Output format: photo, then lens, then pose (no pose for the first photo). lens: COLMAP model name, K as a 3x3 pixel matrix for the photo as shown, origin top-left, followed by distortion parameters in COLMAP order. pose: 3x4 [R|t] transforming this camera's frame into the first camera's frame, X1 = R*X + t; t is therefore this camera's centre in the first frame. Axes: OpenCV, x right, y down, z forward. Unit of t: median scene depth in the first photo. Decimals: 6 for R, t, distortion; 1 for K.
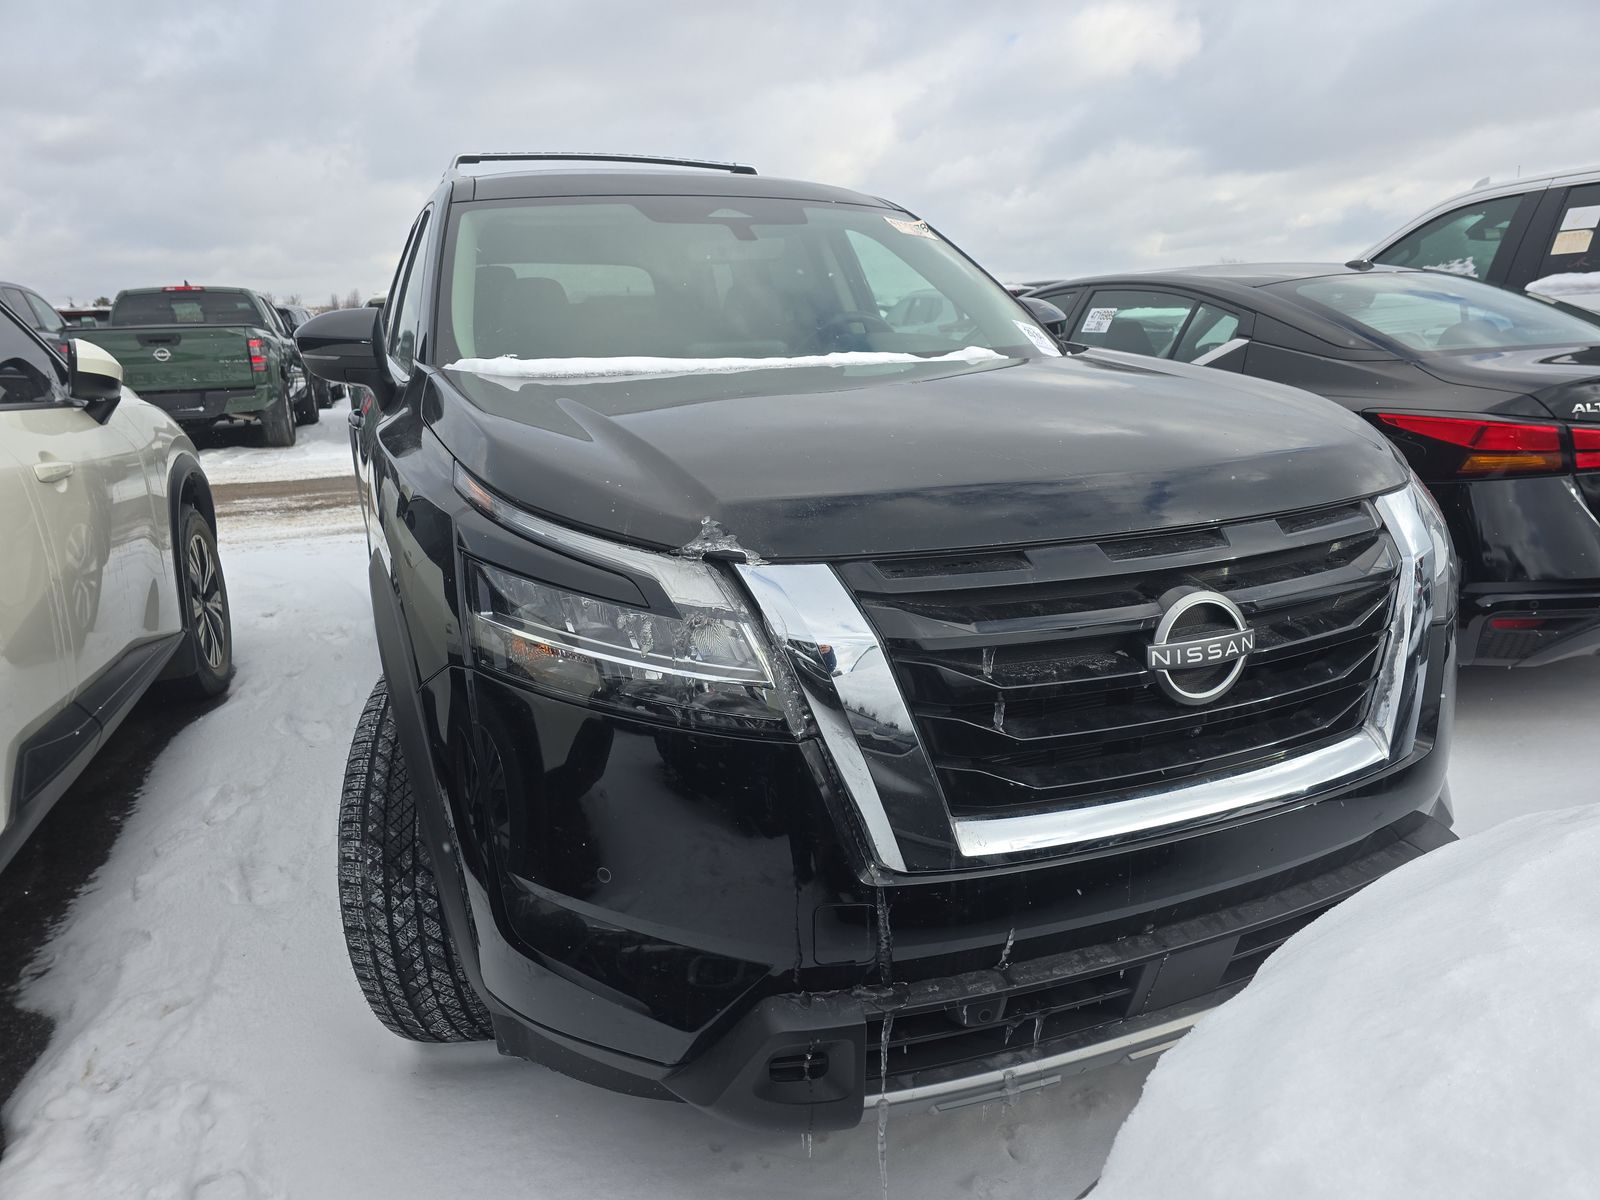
lens RADIAL K [[1118.1, 0, 830.6], [0, 1118.1, 558.4], [0, 0, 1]] dist [0.084684, -0.068040]
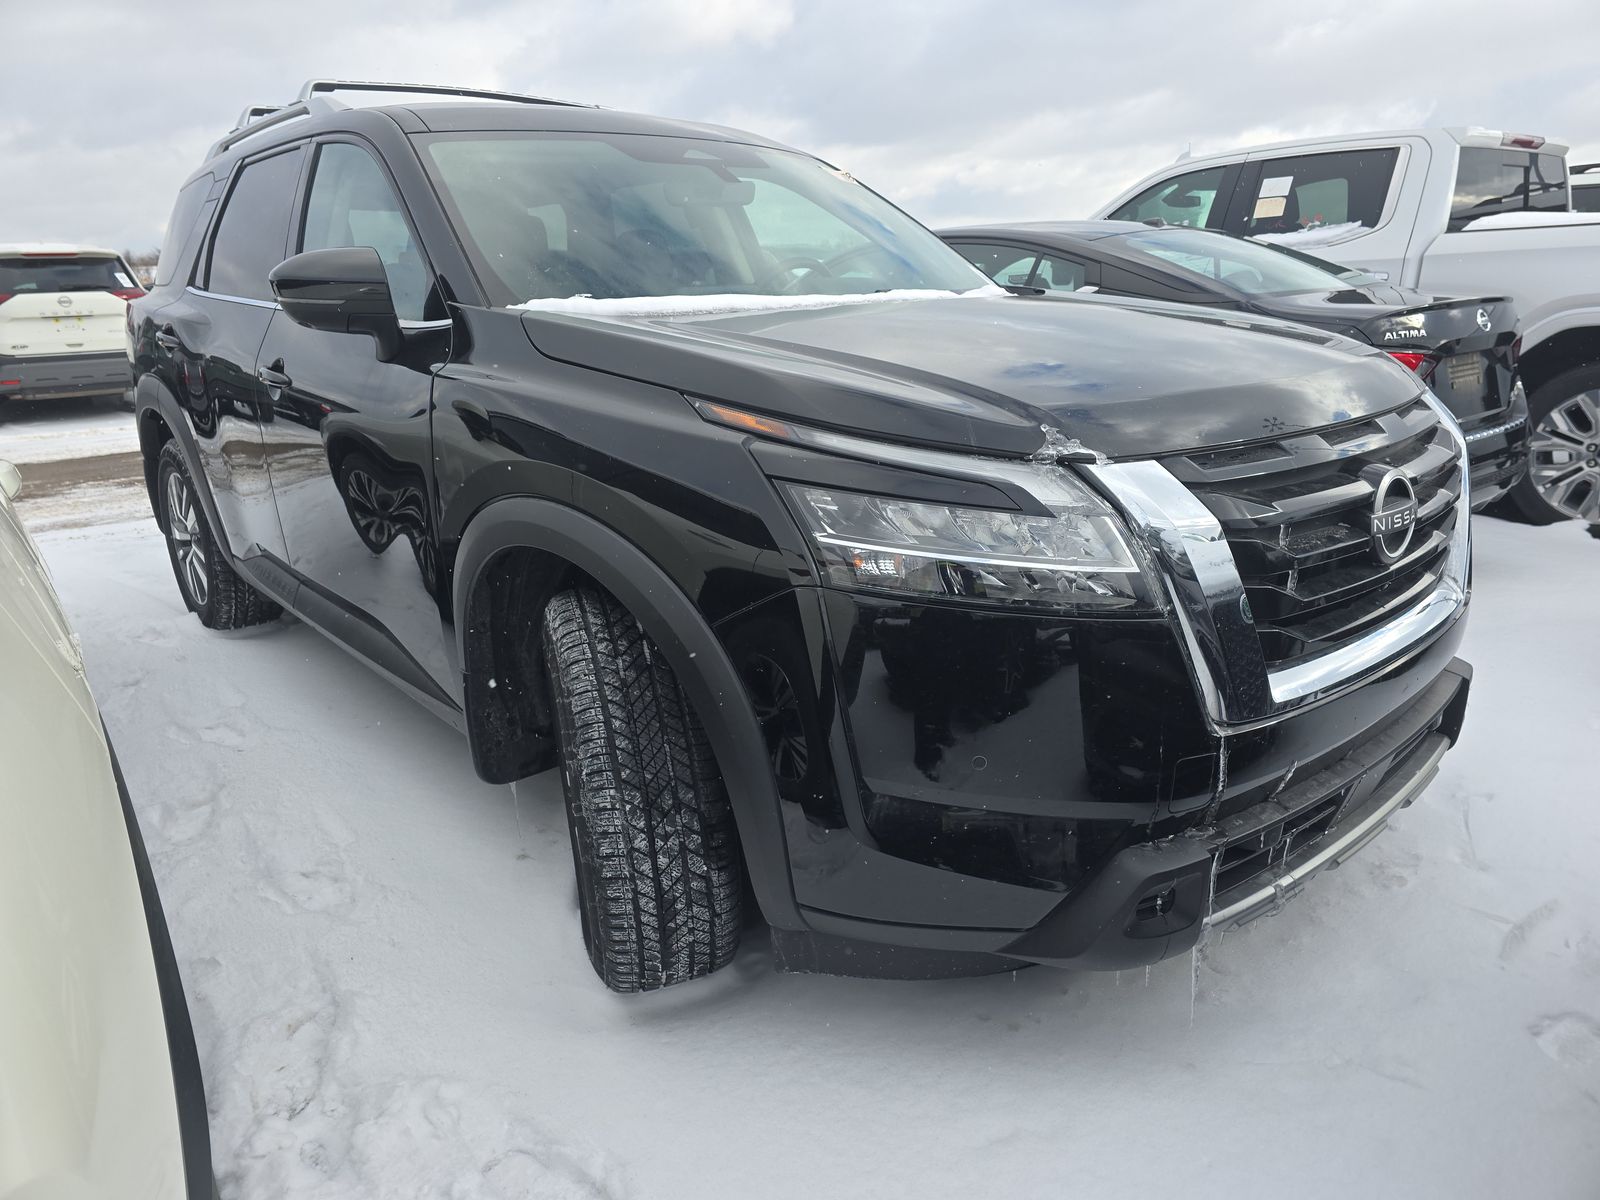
lens RADIAL K [[1118.1, 0, 830.6], [0, 1118.1, 558.4], [0, 0, 1]] dist [0.084684, -0.068040]
pose [[0.945108, -0.082218, 0.316246, -0.531456], [0.073373, 0.996510, 0.039796, 0.026832], [-0.318414, -0.014407, 0.947842, 0.027454]]
